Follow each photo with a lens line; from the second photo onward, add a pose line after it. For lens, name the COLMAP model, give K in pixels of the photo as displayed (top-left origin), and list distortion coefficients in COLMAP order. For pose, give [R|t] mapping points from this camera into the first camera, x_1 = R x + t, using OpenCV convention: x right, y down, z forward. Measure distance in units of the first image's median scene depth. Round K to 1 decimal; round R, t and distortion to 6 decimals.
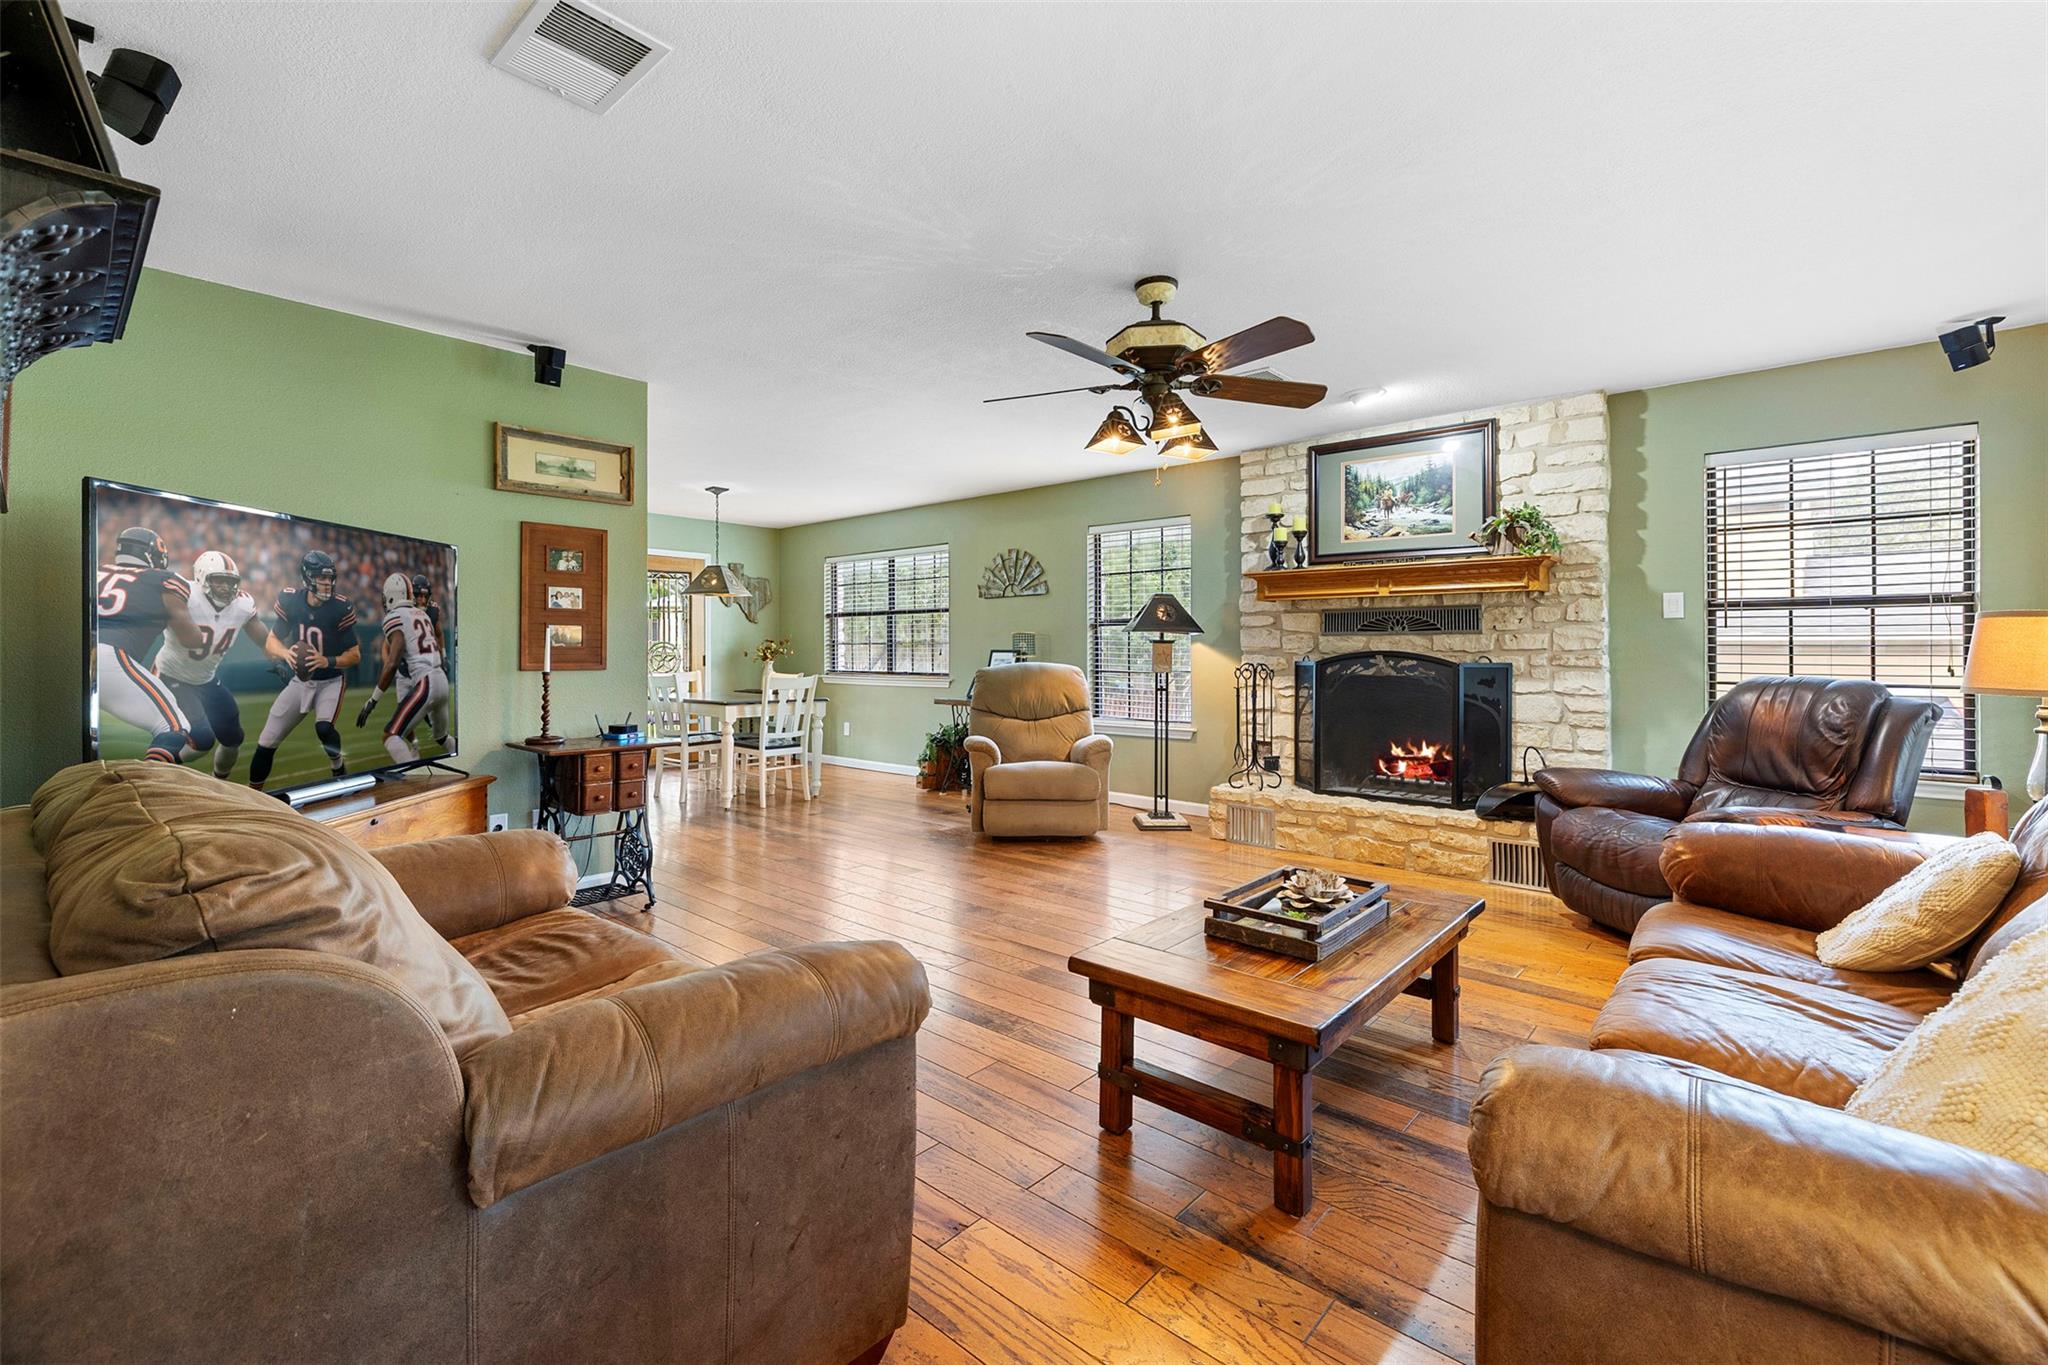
lens RADIAL K [[860.4, 0, 1018.3], [0, 860.4, 641.9], [0, 0, 1]] dist [0.000474, 0.000259]
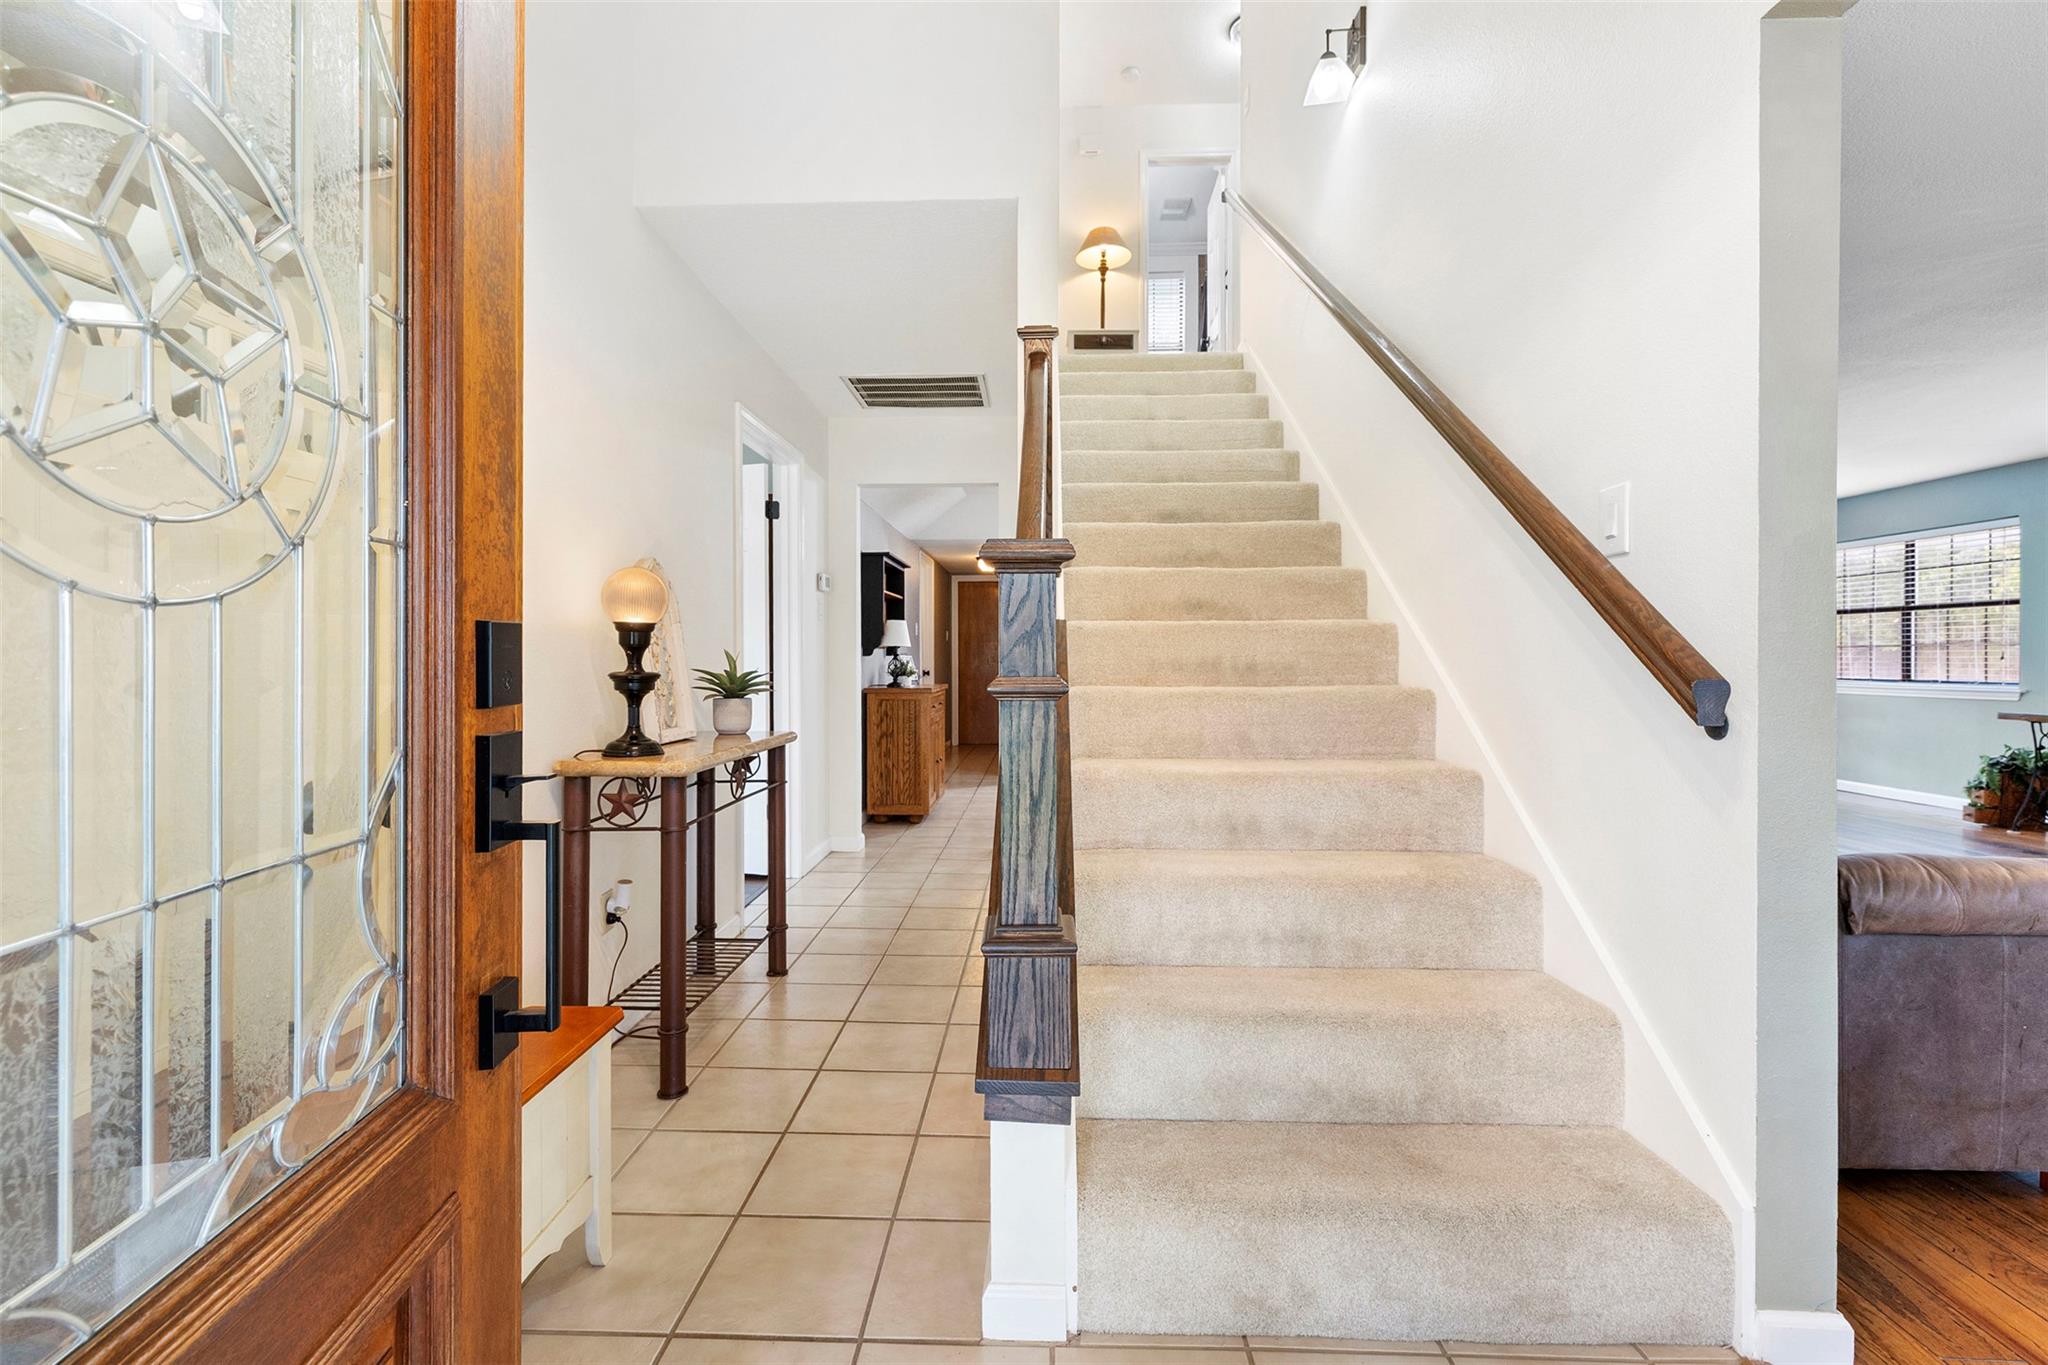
lens RADIAL K [[860.4, 0, 1028.8], [0, 860.4, 667.2], [0, 0, 1]] dist [0.000474, 0.000259]
pose [[0.627474, 0.010593, -0.778565, -0.043704], [0.005385, 0.999824, 0.017944, 0.004379], [0.778619, -0.015452, 0.627307, -0.233896]]
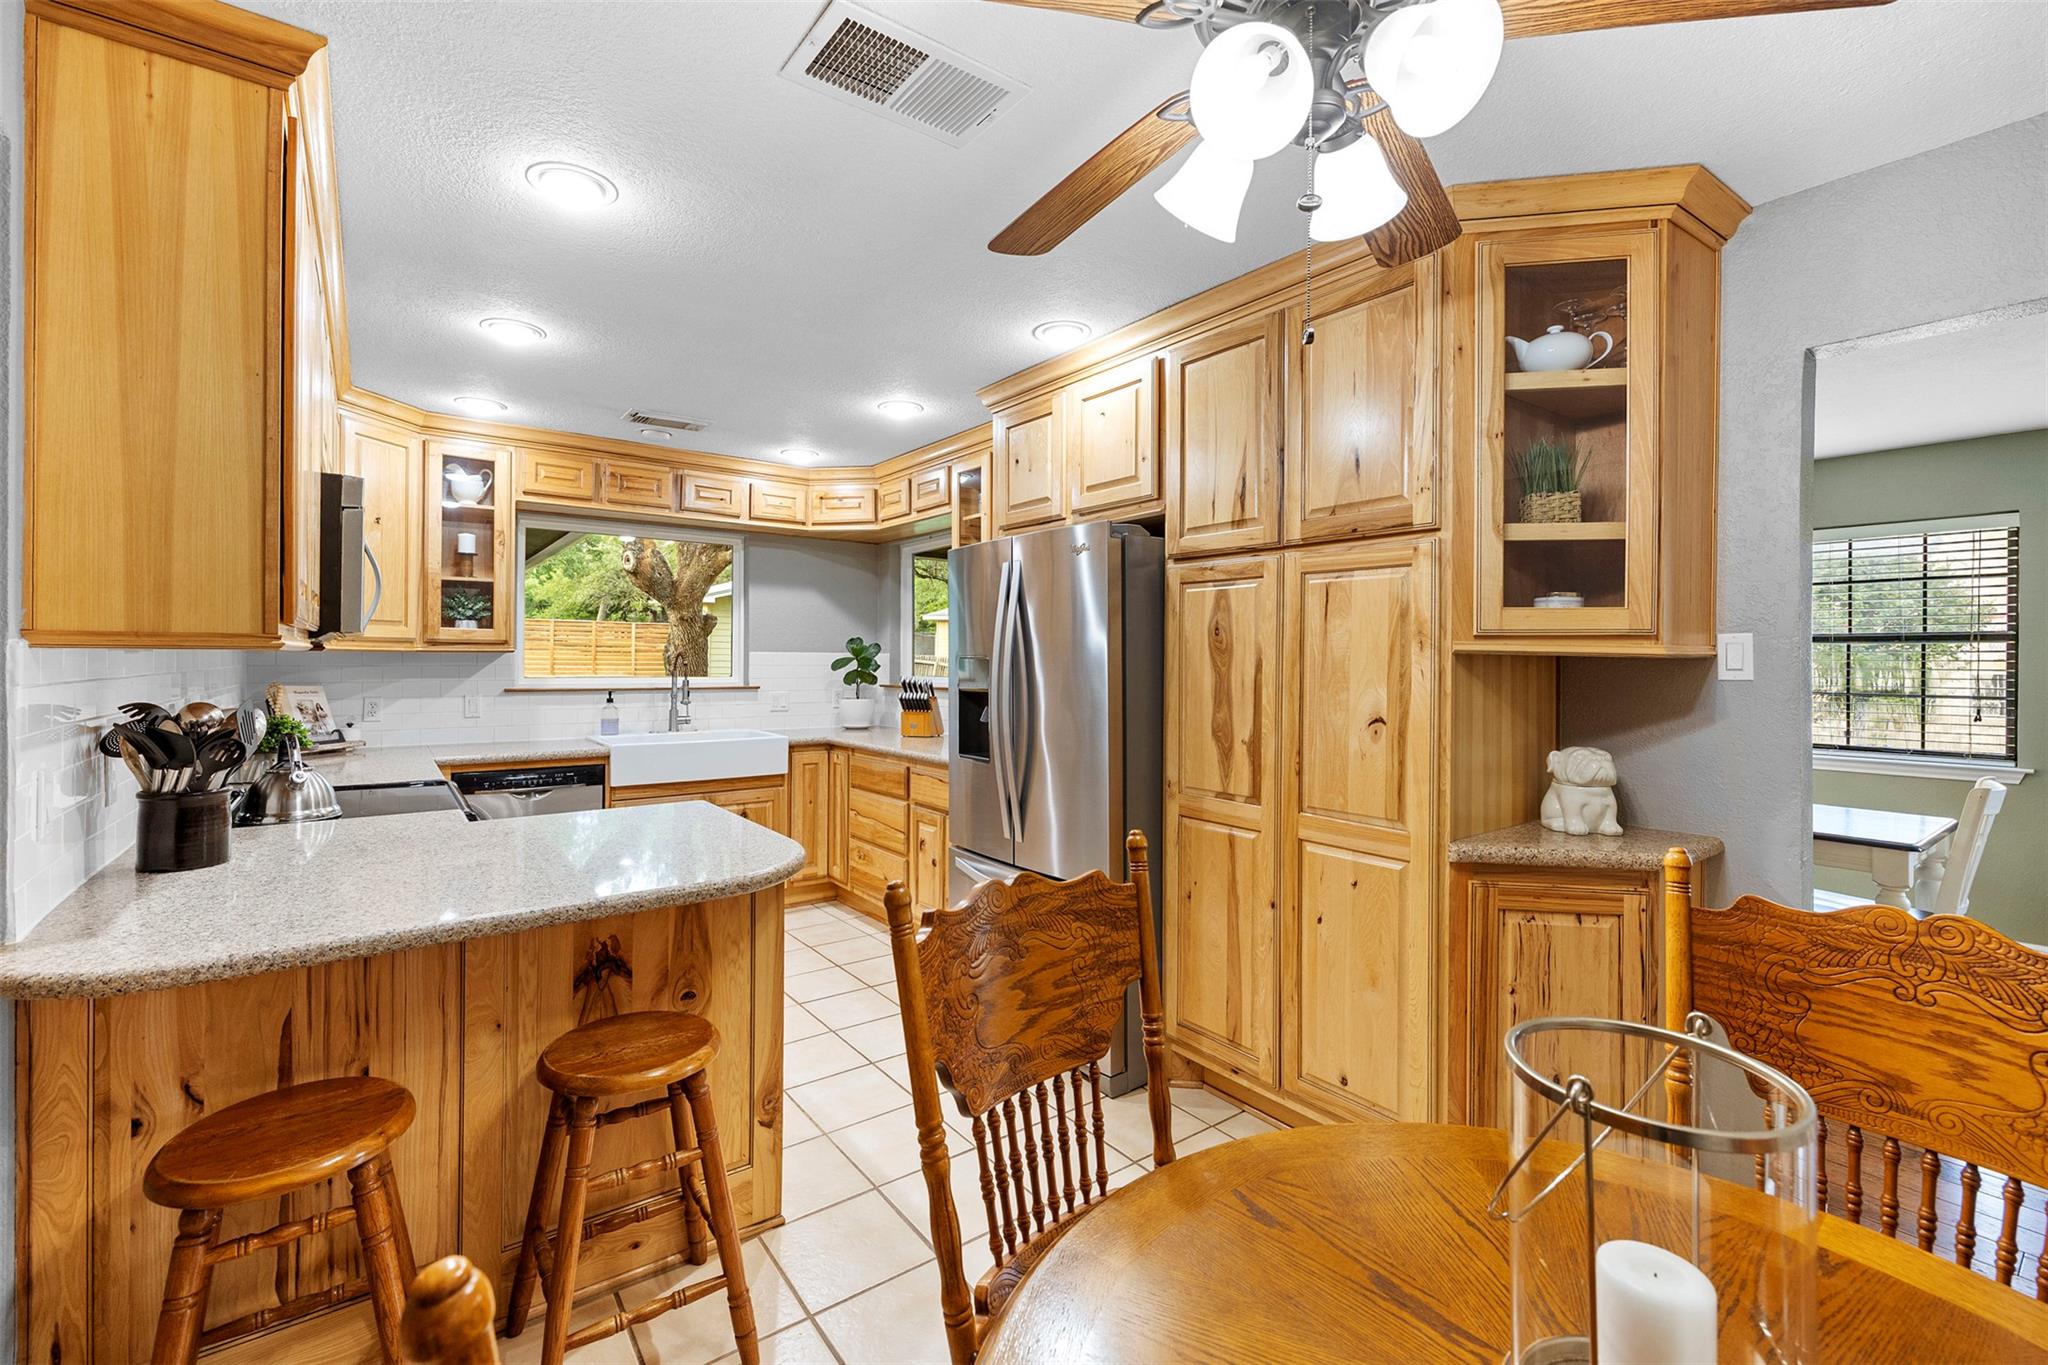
lens RADIAL K [[860.4, 0, 1016.6], [0, 860.4, 656.6], [0, 0, 1]] dist [0.000474, 0.000259]
pose [[0.978282, 0.006975, -0.207159, -0.693146], [-0.006850, 0.999976, 0.001323, -0.026268], [0.207163, 0.000125, 0.978306, 0.430685]]
